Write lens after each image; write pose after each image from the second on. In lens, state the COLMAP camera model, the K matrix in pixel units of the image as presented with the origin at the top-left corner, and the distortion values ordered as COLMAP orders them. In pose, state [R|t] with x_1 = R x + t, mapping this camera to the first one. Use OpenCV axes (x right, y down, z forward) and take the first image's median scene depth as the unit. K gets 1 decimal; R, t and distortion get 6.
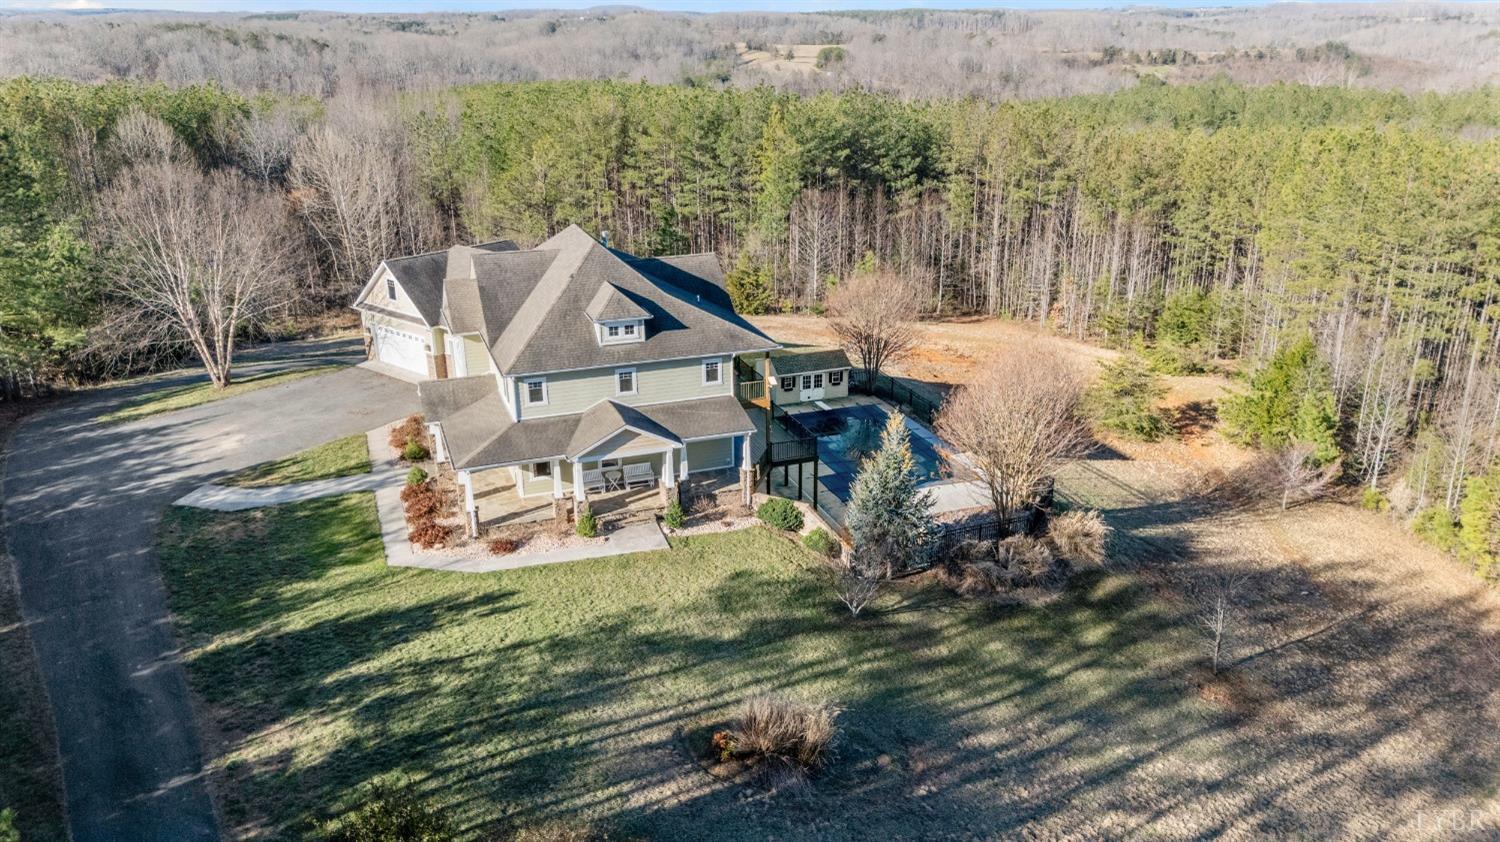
lens RADIAL K [[1084.3, 0, 750.6], [0, 1084.3, 419.0], [0, 0, 1]] dist [0.044221, 0.000749]
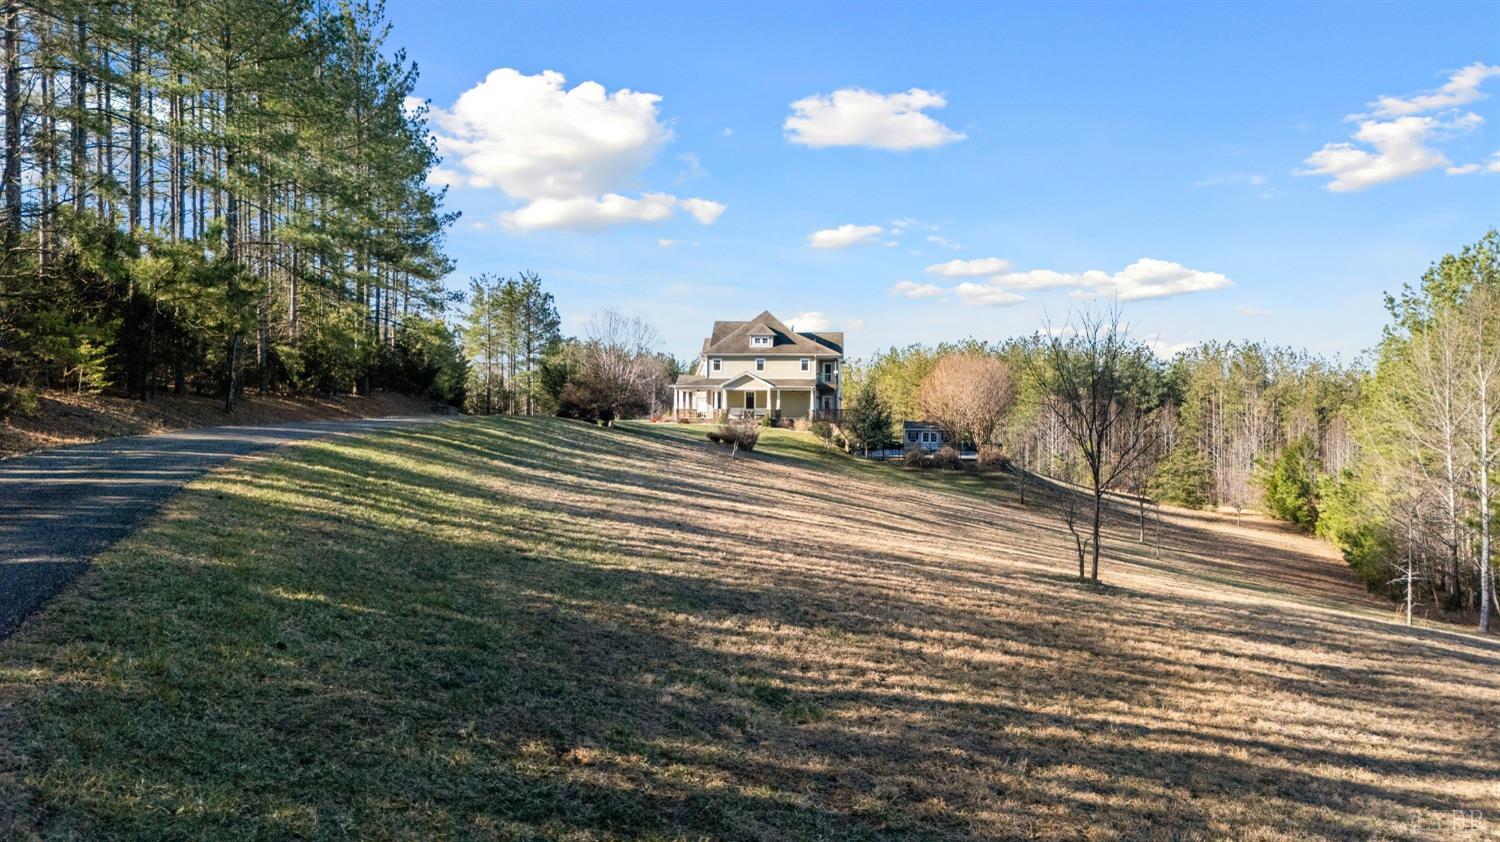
lens RADIAL K [[1084.3, 0, 758.8], [0, 1084.3, 431.3], [0, 0, 1]] dist [0.044221, 0.000749]
pose [[0.893319, 0.017661, -0.449076, 0.795663], [-0.165395, 0.942020, -0.291964, 0.675168], [0.417882, 0.335092, 0.844445, -0.673932]]
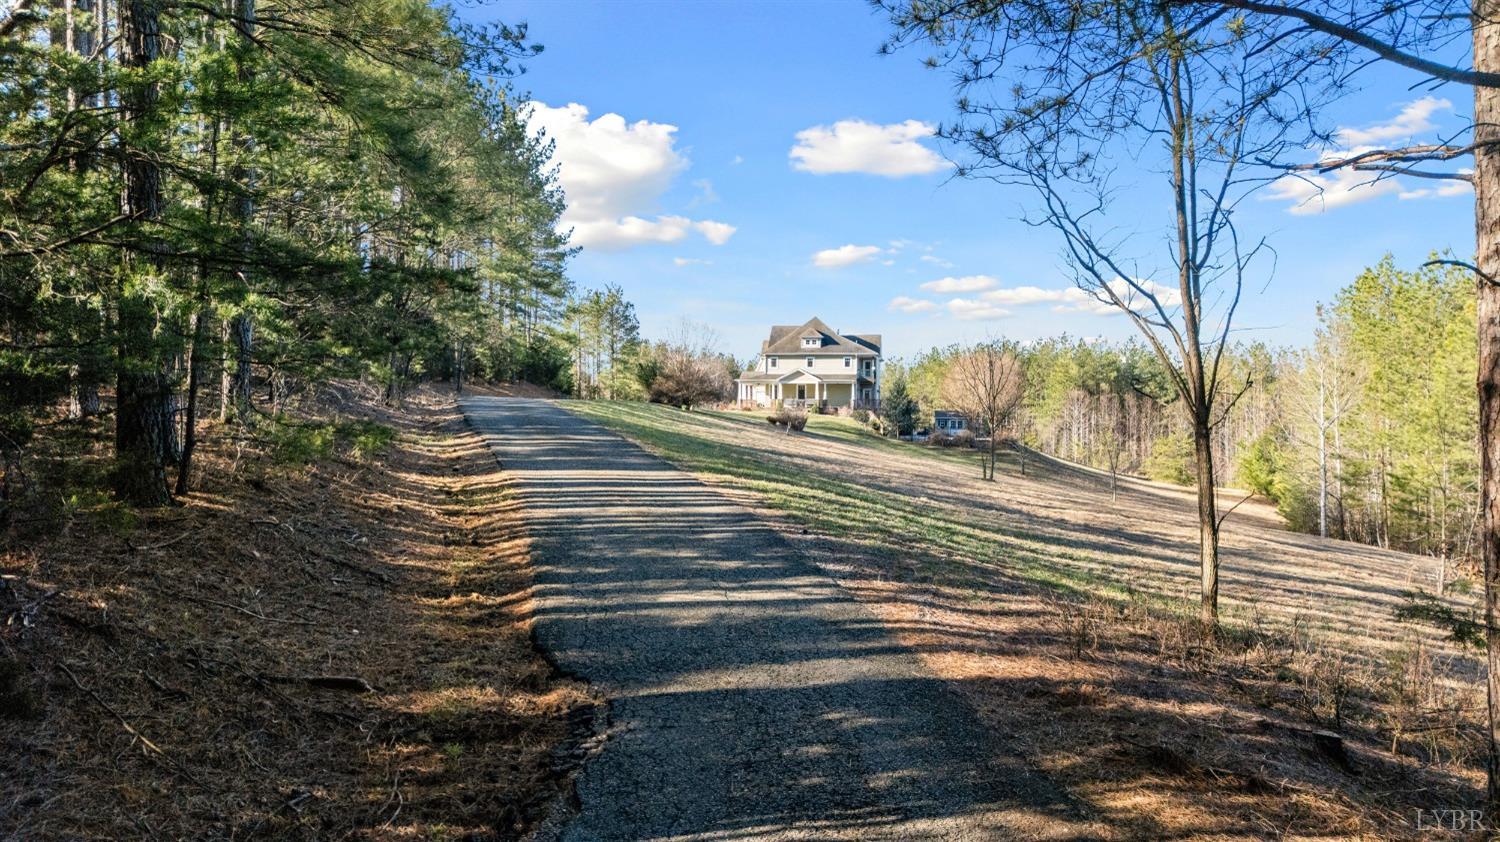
lens RADIAL K [[1084.3, 0, 747.8], [0, 1084.3, 416.7], [0, 0, 1]] dist [0.044221, 0.000749]
pose [[0.865040, 0.011832, -0.501563, 0.983184], [-0.183471, 0.937935, -0.294305, 0.819344], [0.466952, 0.346608, 0.813523, -0.999114]]
